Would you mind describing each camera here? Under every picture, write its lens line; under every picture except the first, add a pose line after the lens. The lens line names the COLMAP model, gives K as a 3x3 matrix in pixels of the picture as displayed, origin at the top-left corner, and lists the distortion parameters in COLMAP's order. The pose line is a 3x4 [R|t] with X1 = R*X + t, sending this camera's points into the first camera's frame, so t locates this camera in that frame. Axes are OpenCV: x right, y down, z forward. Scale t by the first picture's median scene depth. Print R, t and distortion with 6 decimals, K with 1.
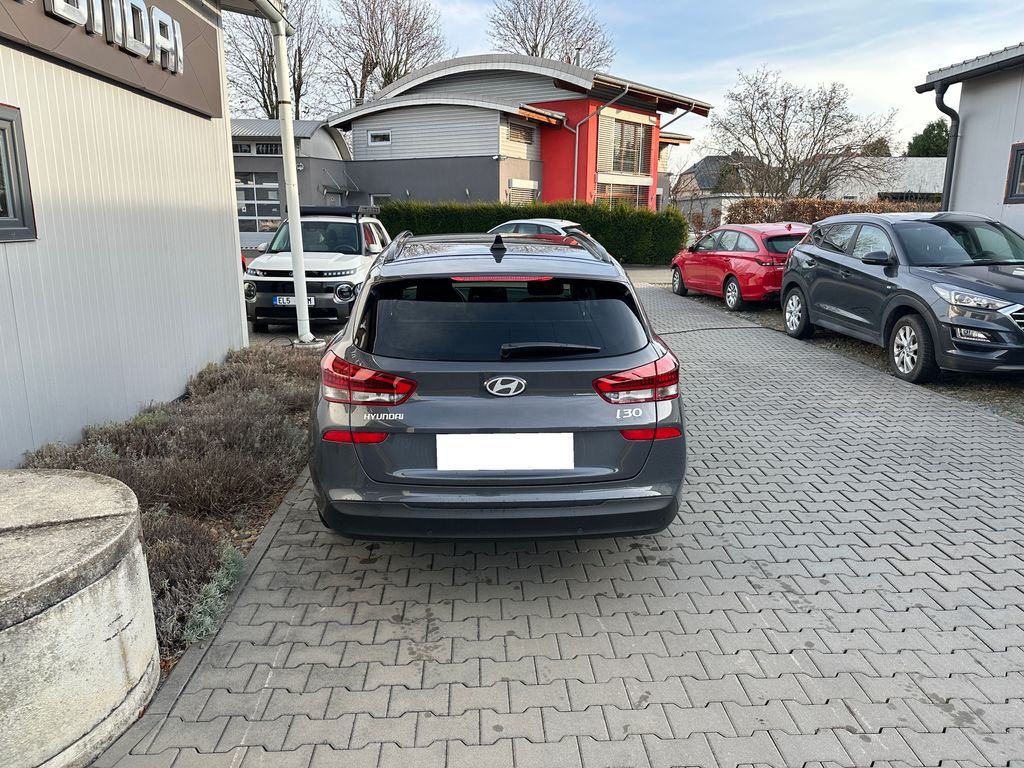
lens RADIAL K [[708.5, 0, 508.9], [0, 708.5, 386.0], [0, 0, 1]] dist [0.063069, -0.099890]
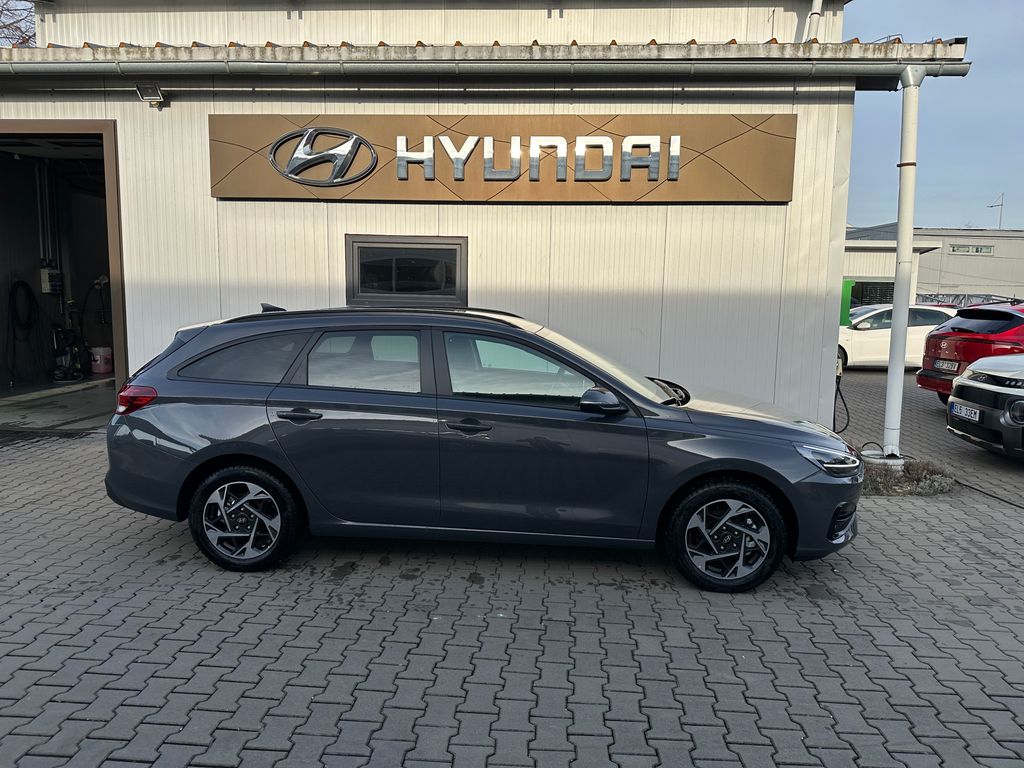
lens RADIAL K [[717.3, 0, 507.3], [0, 717.3, 377.6], [0, 0, 1]] dist [0.016773, -0.025931]
pose [[-0.114972, 0.113213, -0.986896, 0.176124], [-0.242133, 0.960325, 0.138374, -0.050013], [0.963407, 0.254869, -0.082998, 0.208205]]
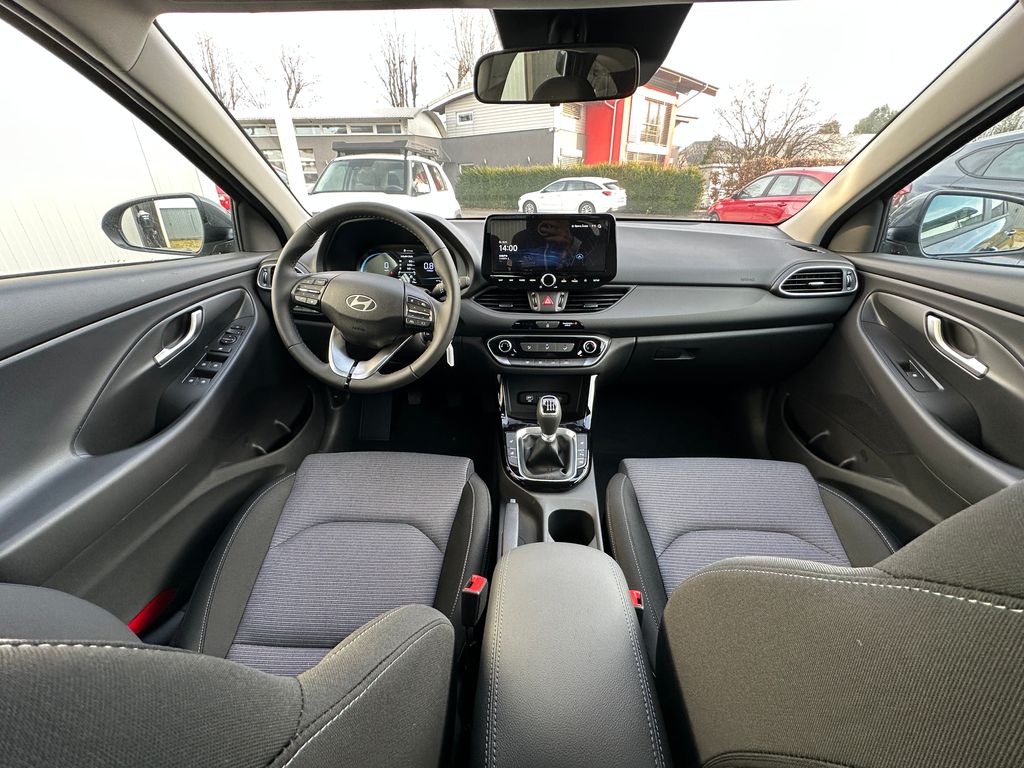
lens RADIAL K [[408.4, 0, 512.0], [0, 408.4, 384.0], [0, 0, 1]] dist [-0.001908, -0.000115]
pose [[0.995283, 0.034623, -0.090621, -0.006311], [-0.014789, 0.977375, 0.210996, -0.023170], [0.095876, -0.208661, 0.973277, 0.175673]]
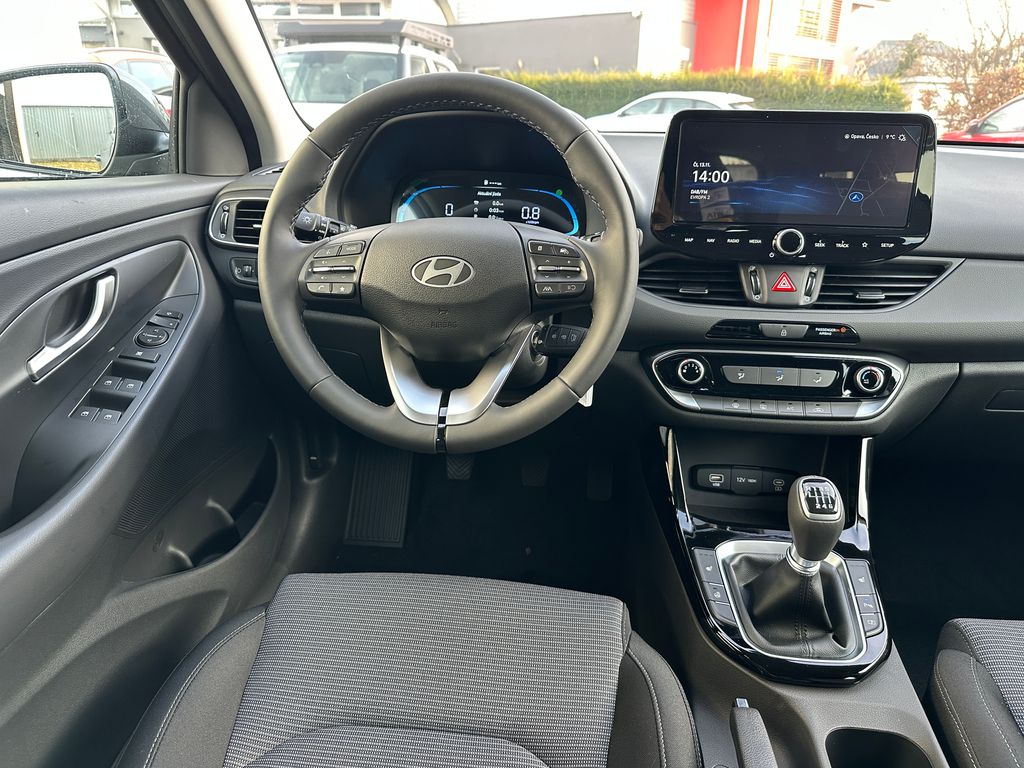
lens RADIAL K [[728.0, 0, 512.0], [0, 728.0, 384.0], [0, 0, 1]] dist [0.006675, -0.035077]
pose [[0.987682, 0.065498, -0.142108, -0.013795], [-0.047574, 0.990883, 0.126047, -0.021833], [0.149068, -0.117733, 0.981793, 0.179147]]
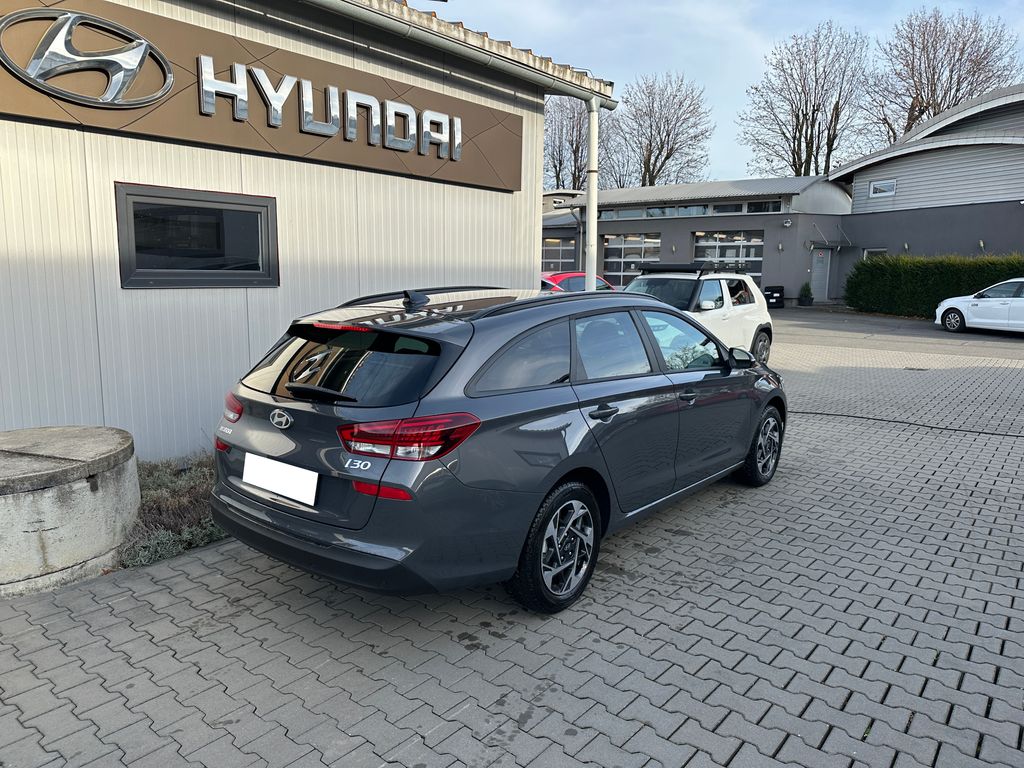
lens RADIAL K [[717.3, 0, 507.3], [0, 717.3, 377.6], [0, 0, 1]] dist [0.016773, -0.025931]
pose [[0.744881, 0.105632, -0.658782, 0.106407], [-0.162546, 0.986368, -0.025630, -0.009995], [0.647094, 0.126174, 0.751897, 0.037289]]
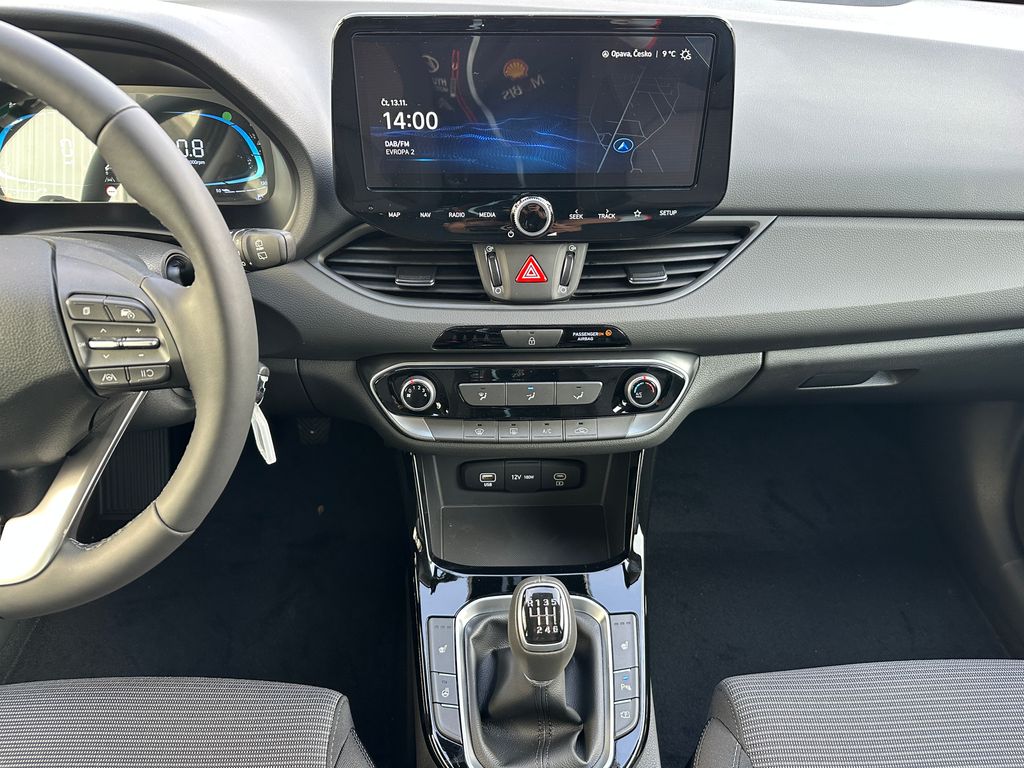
lens RADIAL K [[720.6, 0, 516.4], [0, 720.6, 388.0], [0, 0, 1]] dist [0.085869, -0.129962]
pose [[0.999836, 0.016752, -0.006935, -0.006943], [-0.012512, 0.914325, 0.404788, -0.028762], [0.013122, -0.404634, 0.914384, 0.190555]]
